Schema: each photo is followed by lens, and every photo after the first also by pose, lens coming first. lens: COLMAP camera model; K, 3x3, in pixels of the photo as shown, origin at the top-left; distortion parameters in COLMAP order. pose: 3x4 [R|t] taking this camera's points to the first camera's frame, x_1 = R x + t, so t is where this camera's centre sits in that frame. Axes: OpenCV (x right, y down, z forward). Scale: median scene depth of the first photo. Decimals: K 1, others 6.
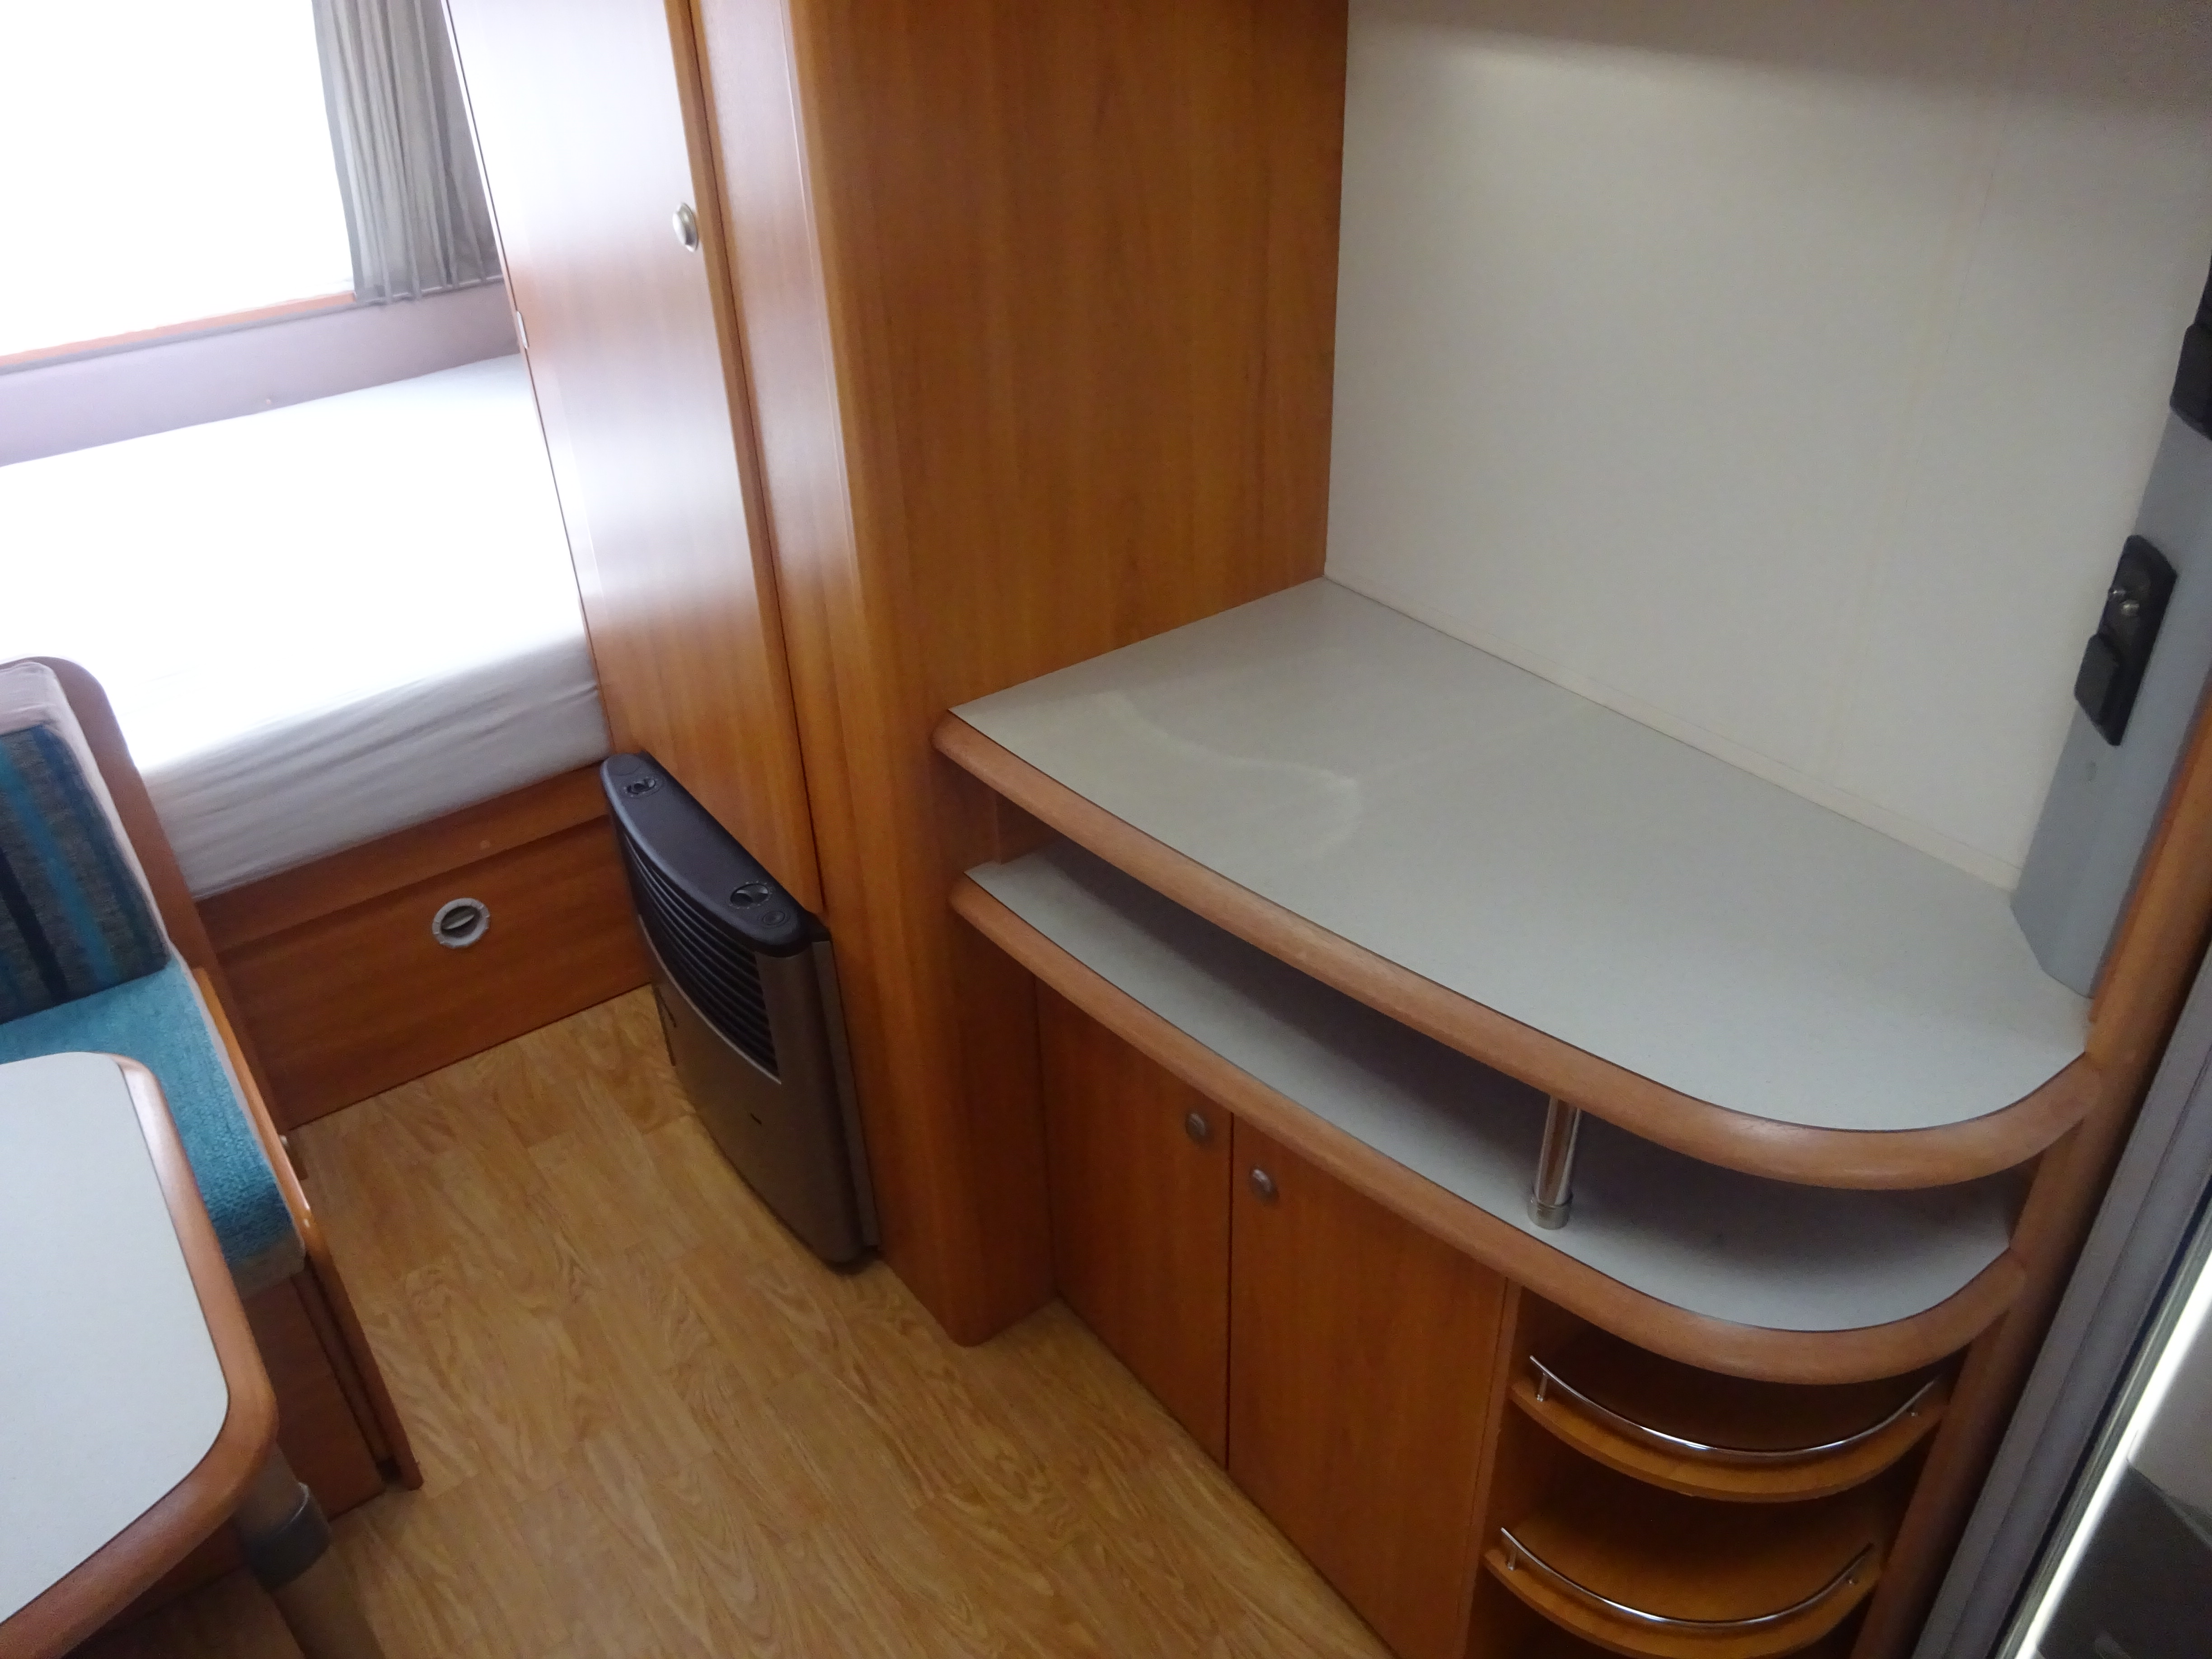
lens RADIAL K [[1618.1, 0, 1106.6], [0, 1618.1, 830.9], [0, 0, 1]] dist [-0.004173, 0.008086]
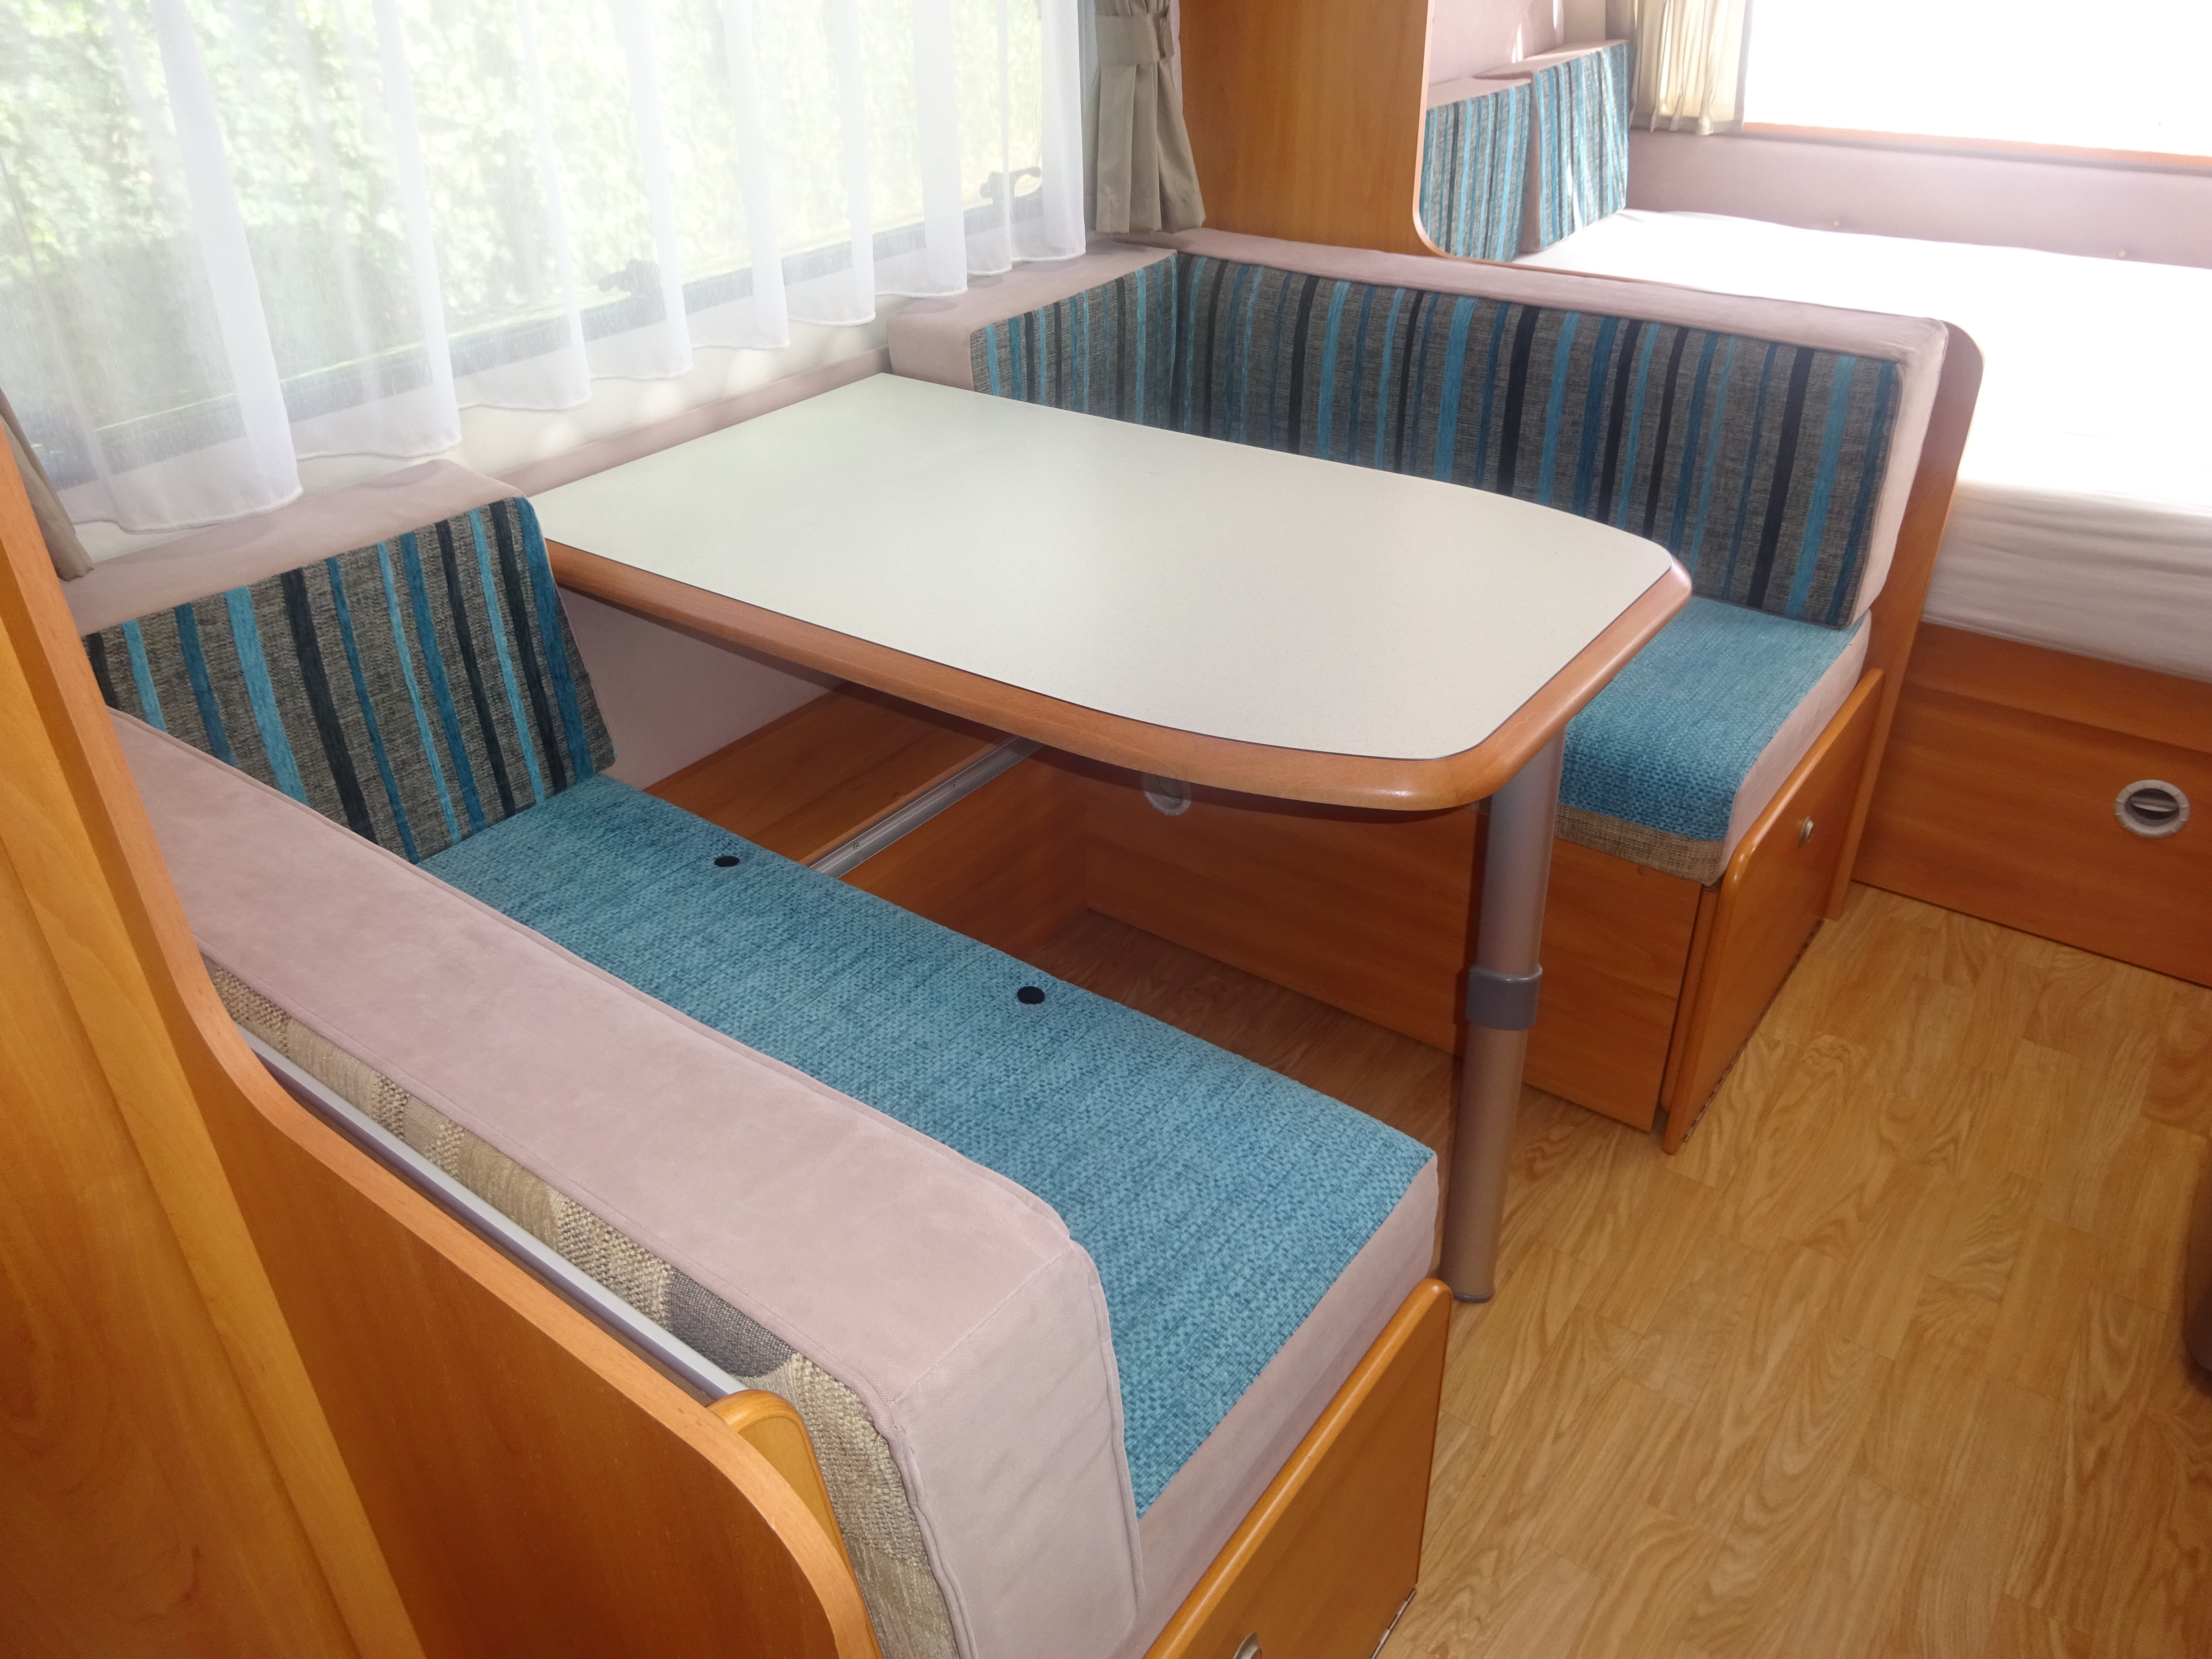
lens RADIAL K [[1618.1, 0, 1107.5], [0, 1618.1, 831.6], [0, 0, 1]] dist [-0.004173, 0.008086]
pose [[0.299902, 0.522969, -0.797848, 0.165015], [-0.509634, 0.794829, 0.329424, 0.078364], [0.806431, 0.307816, 0.504894, 0.117910]]
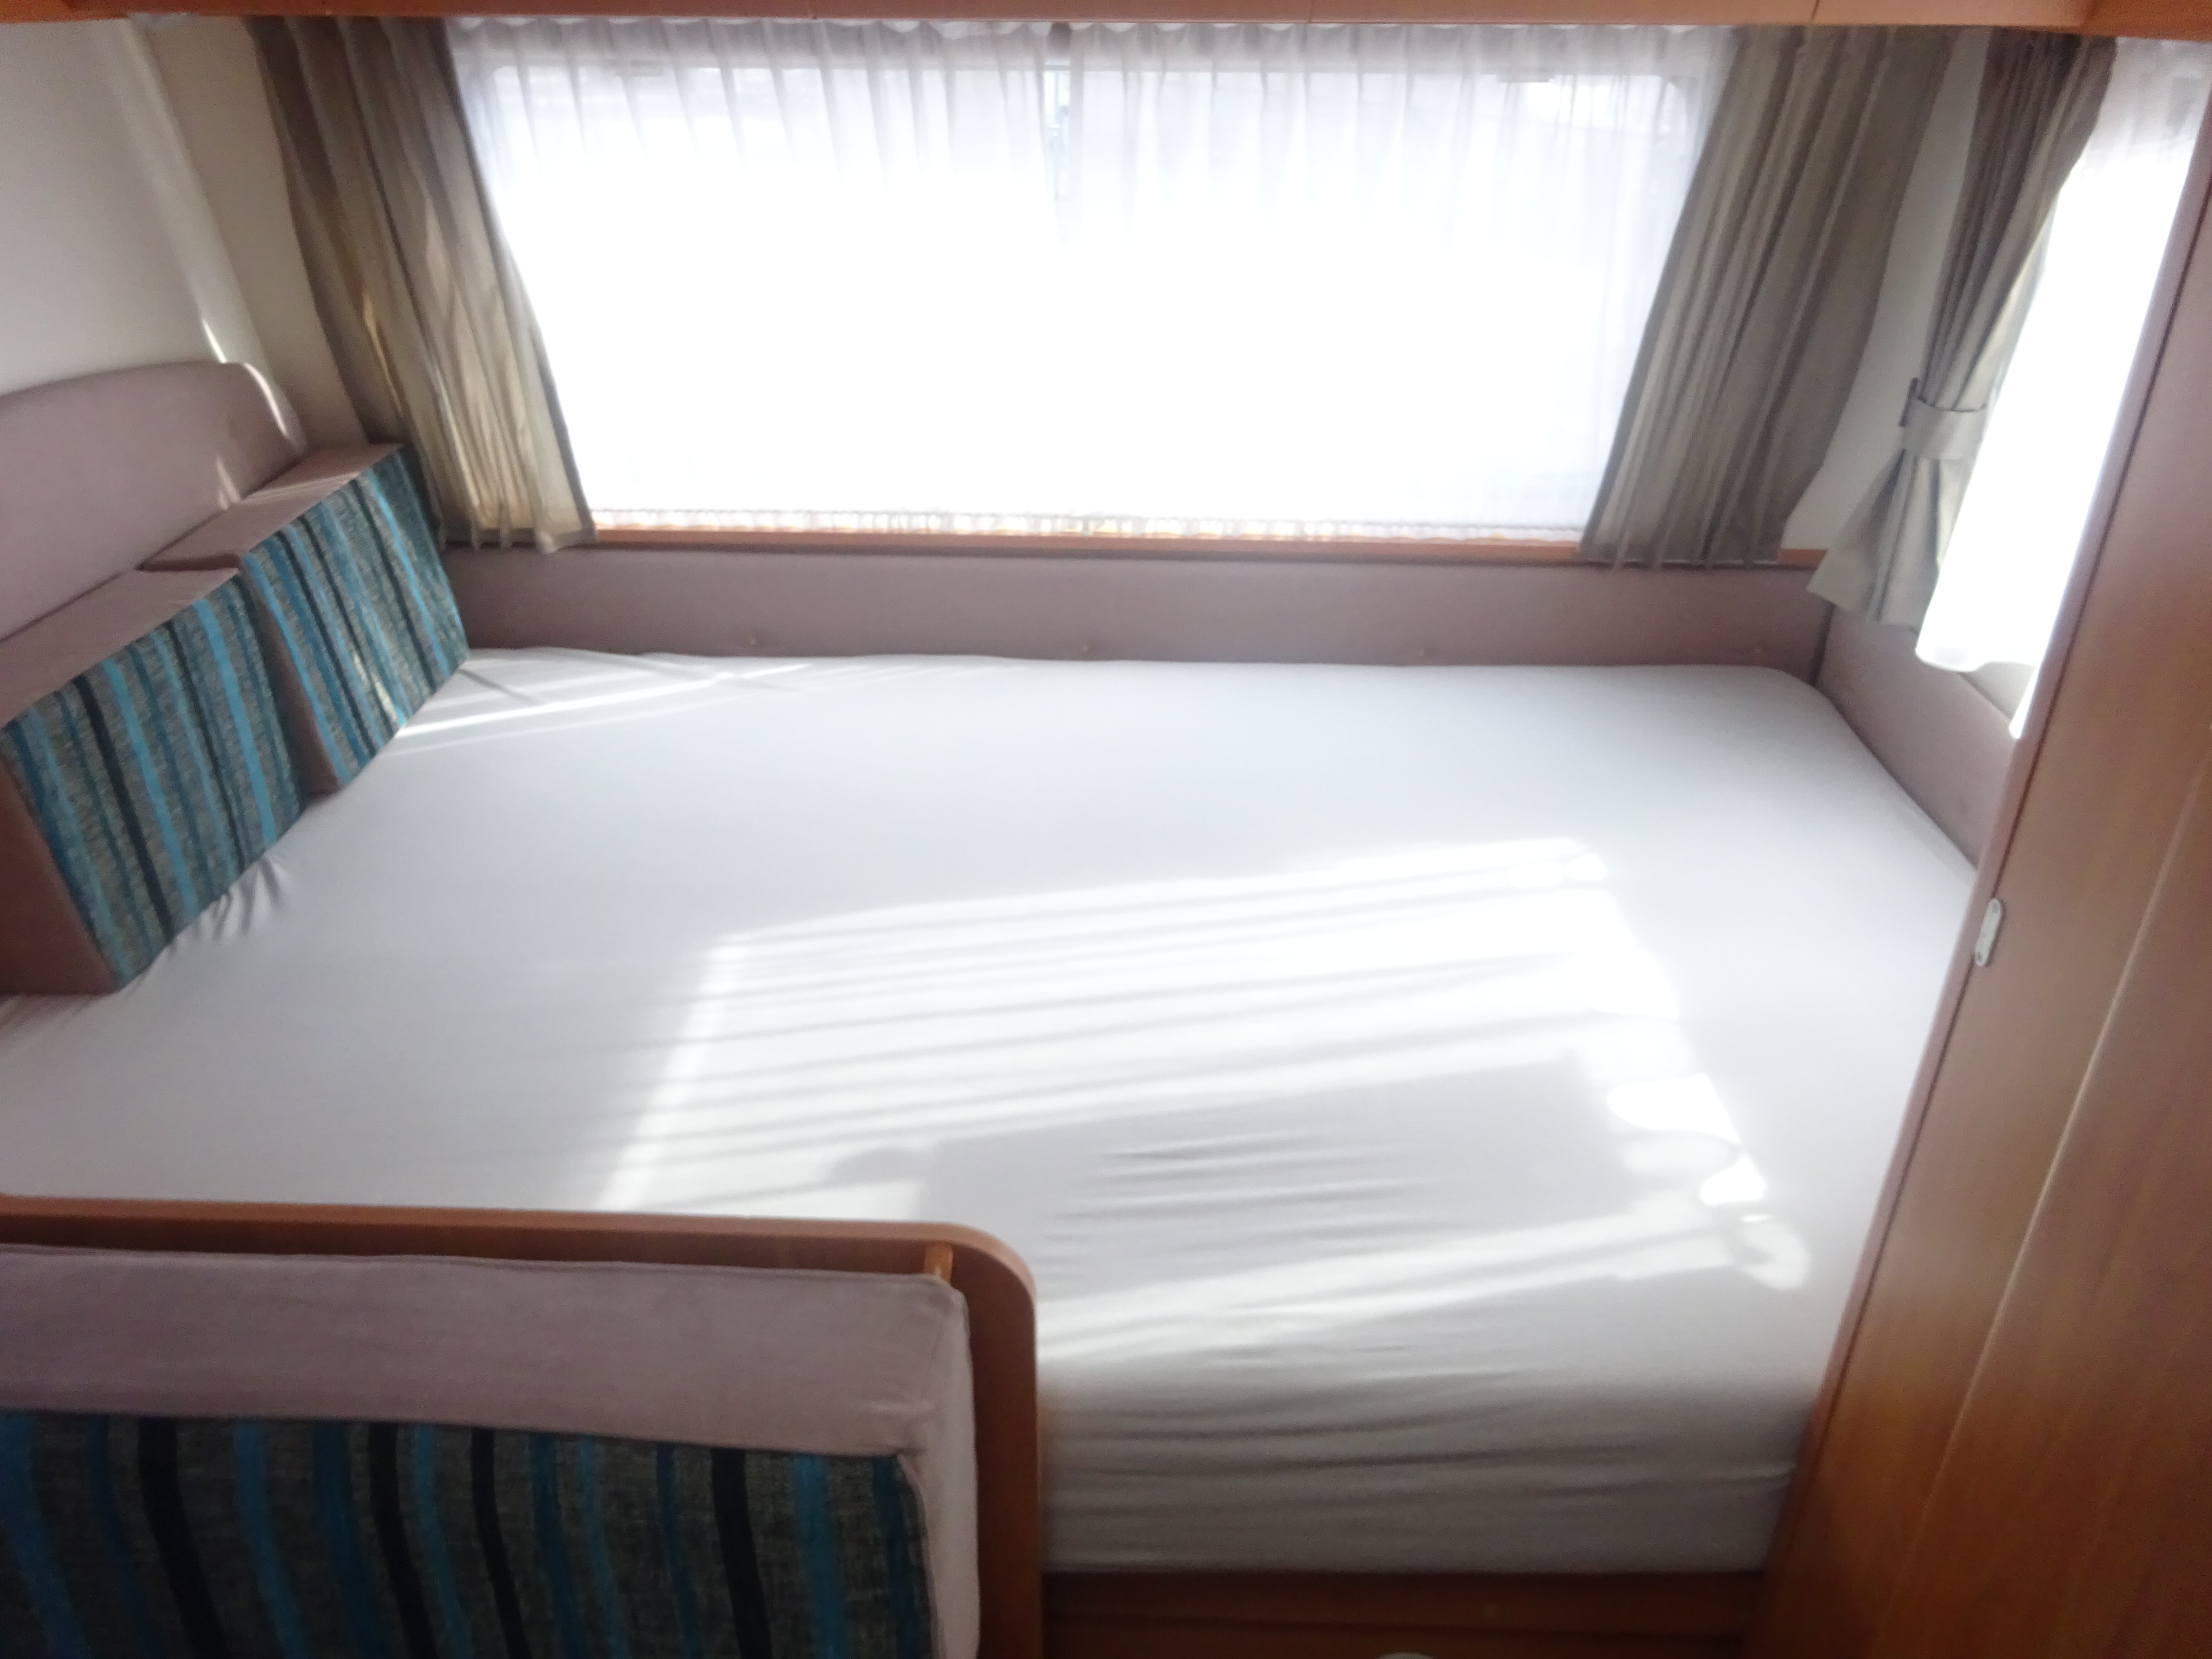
lens RADIAL K [[1618.1, 0, 1104.2], [0, 1618.1, 832.8], [0, 0, 1]] dist [-0.004173, 0.008086]
pose [[0.782809, 0.326904, -0.529474, -0.320008], [-0.361949, 0.931344, 0.039894, -0.260314], [0.506164, 0.160413, 0.847387, 0.451637]]
